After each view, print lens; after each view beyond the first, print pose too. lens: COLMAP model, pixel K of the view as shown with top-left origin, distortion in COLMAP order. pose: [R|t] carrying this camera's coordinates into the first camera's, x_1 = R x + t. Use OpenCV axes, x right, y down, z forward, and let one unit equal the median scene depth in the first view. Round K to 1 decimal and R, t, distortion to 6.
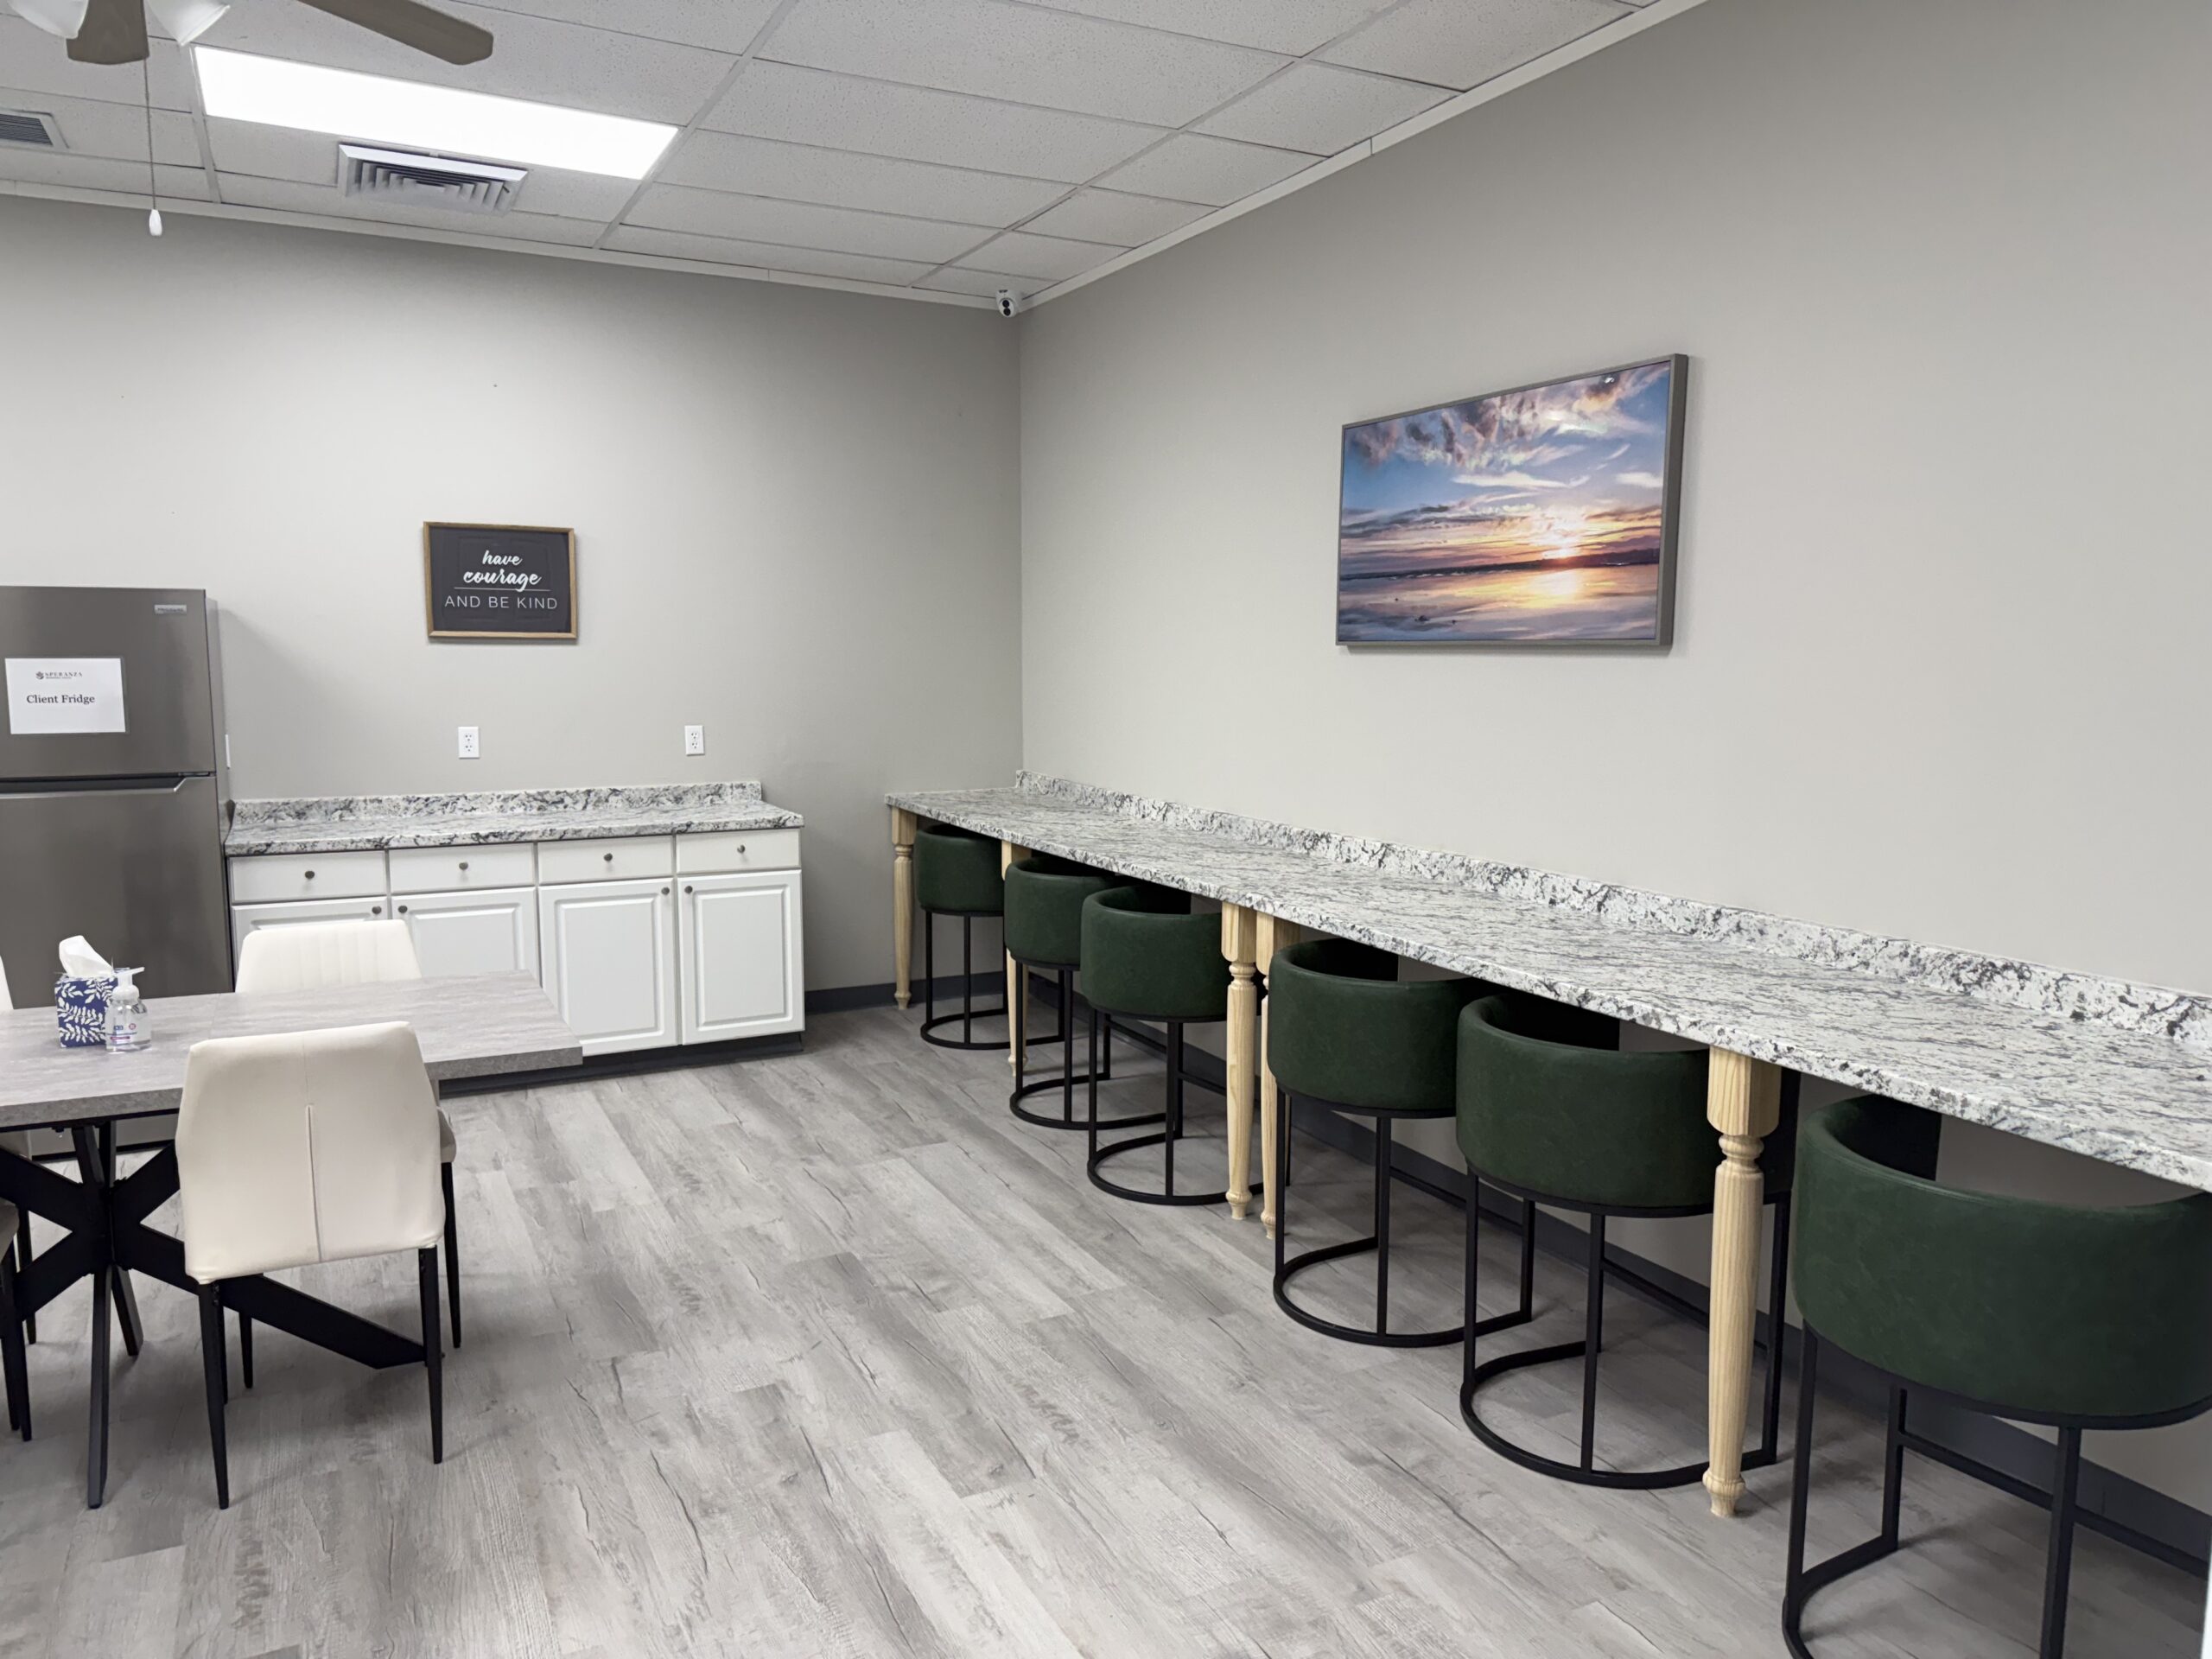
lens RADIAL K [[1541.0, 0, 1108.6], [0, 1541.0, 837.8], [0, 0, 1]] dist [0.083783, -0.106442]
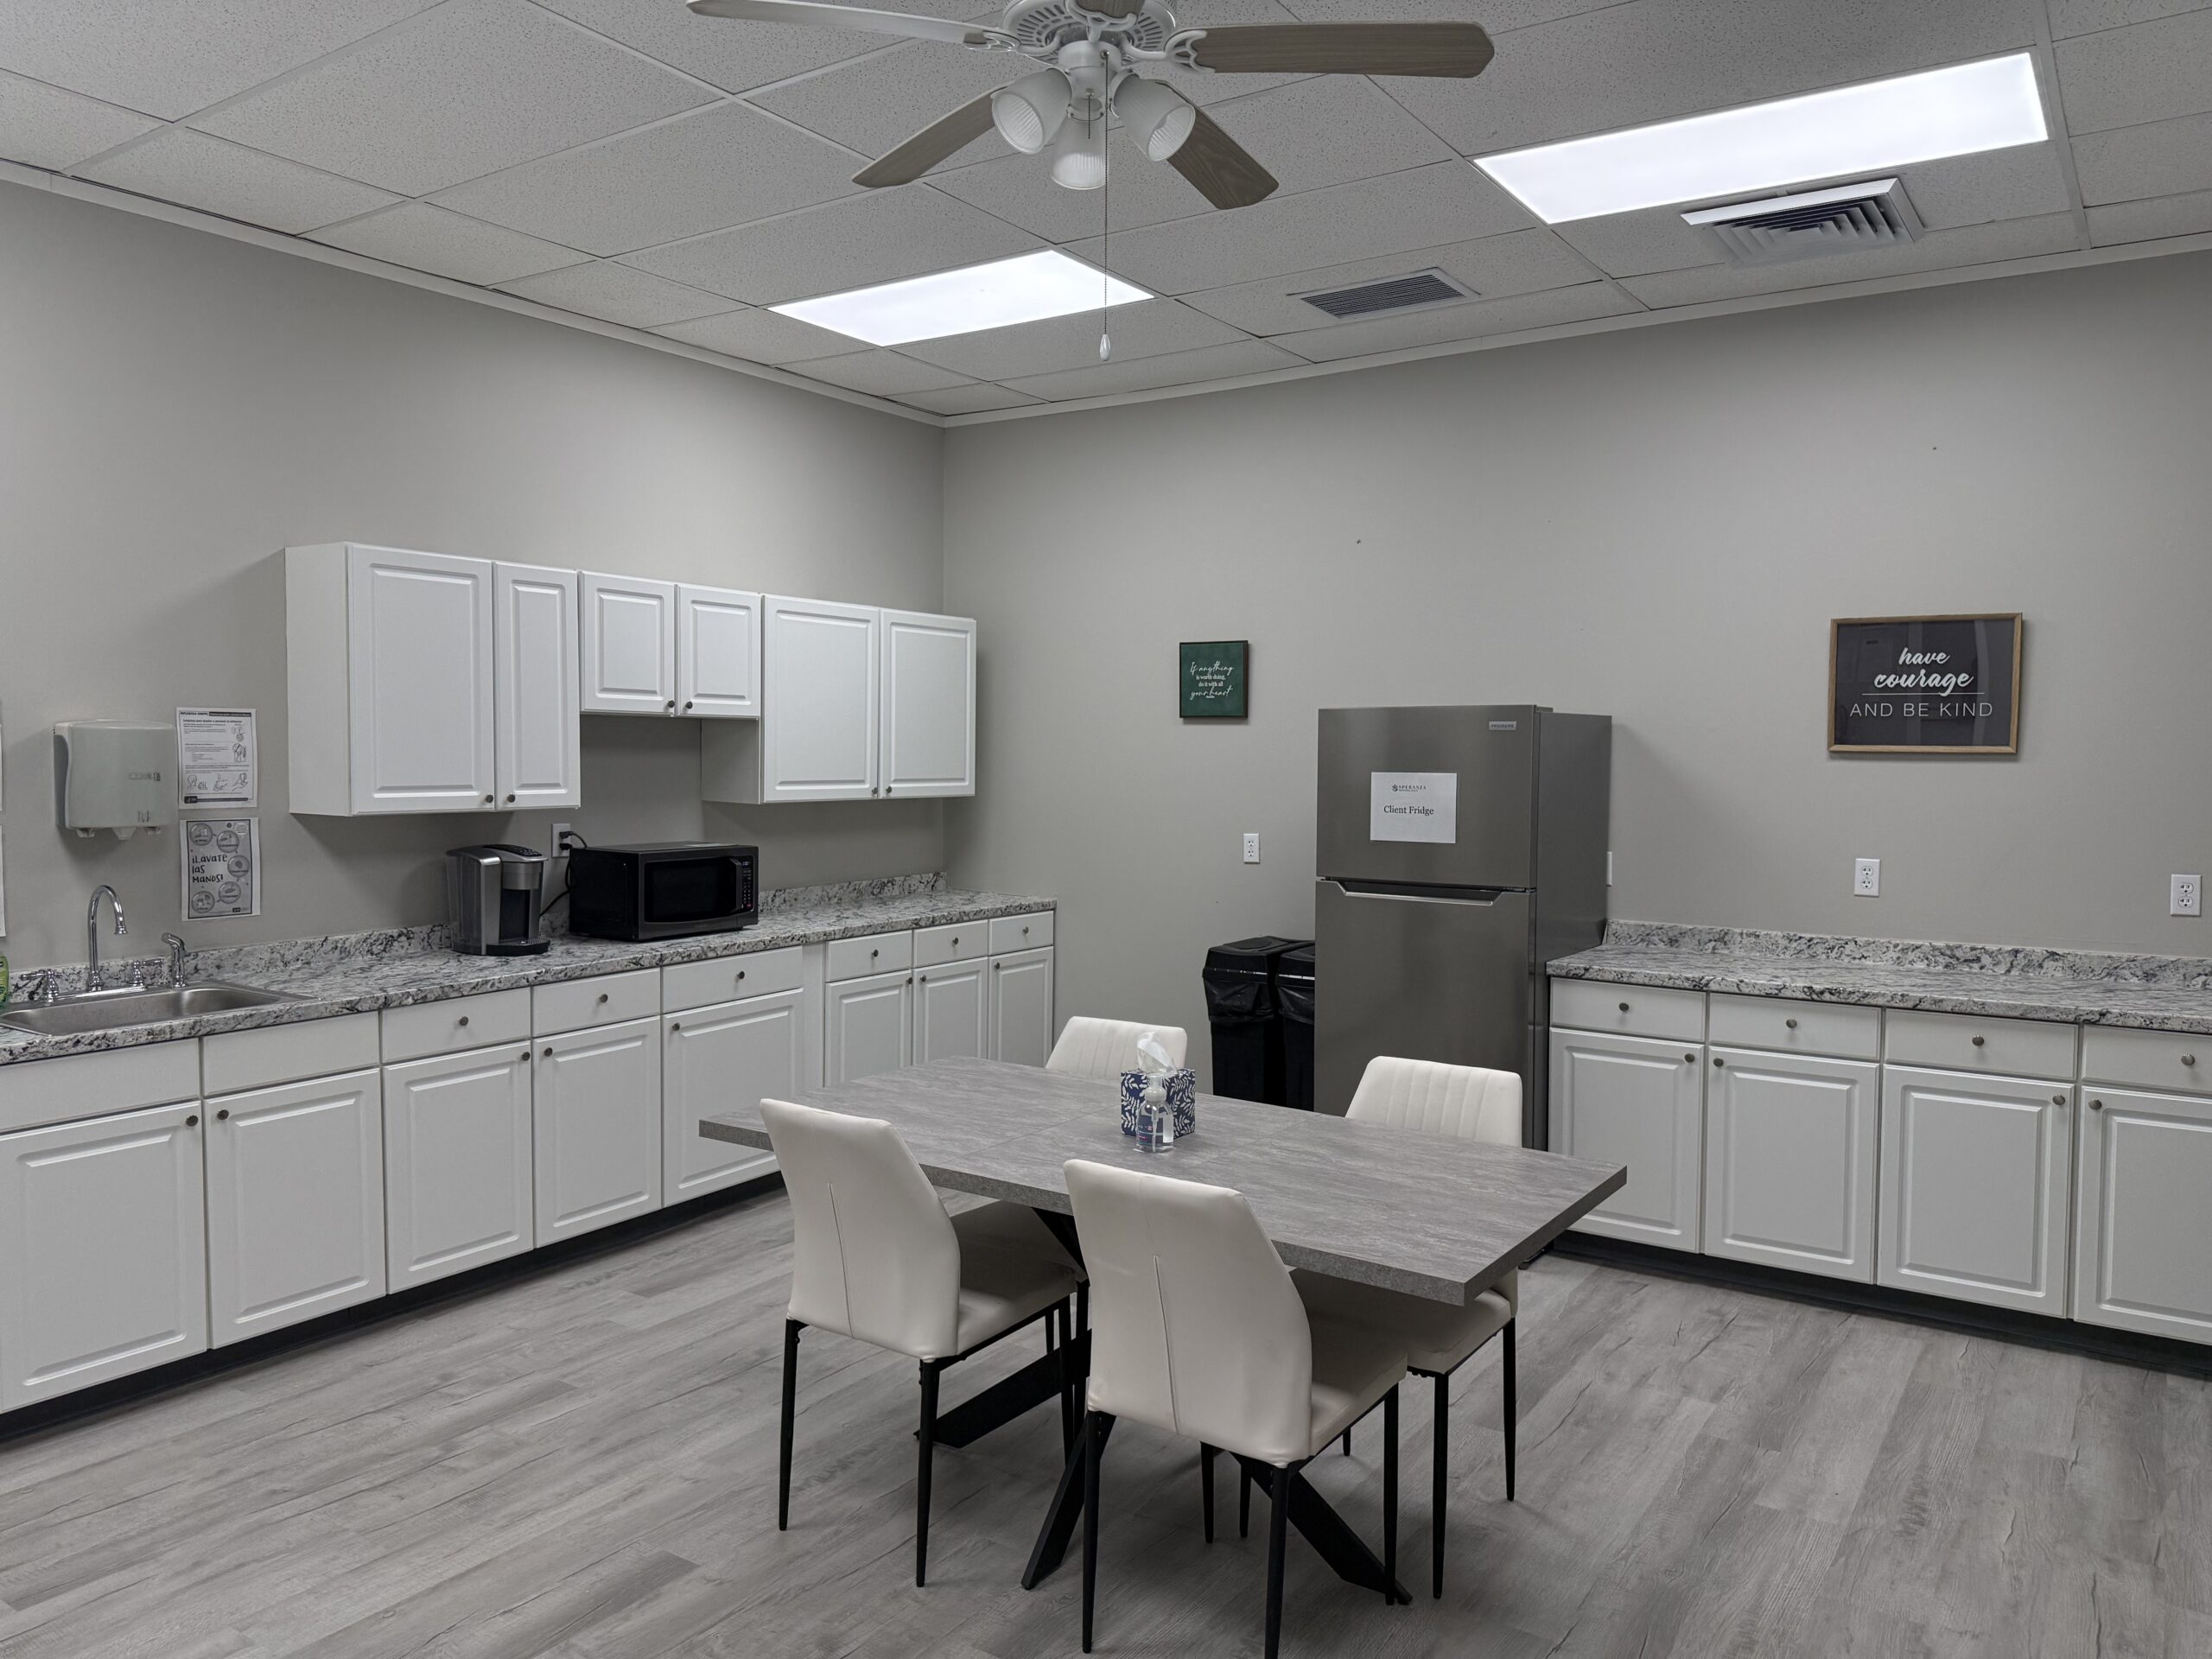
lens RADIAL K [[1563.0, 0, 1161.4], [0, 1563.0, 837.2], [0, 0, 1]] dist [0.002938, -0.000829]
pose [[0.484161, 0.050065, -0.873546, 0.146805], [-0.113728, 0.993493, -0.006094, -0.036871], [0.867557, 0.102297, 0.486704, 0.281220]]
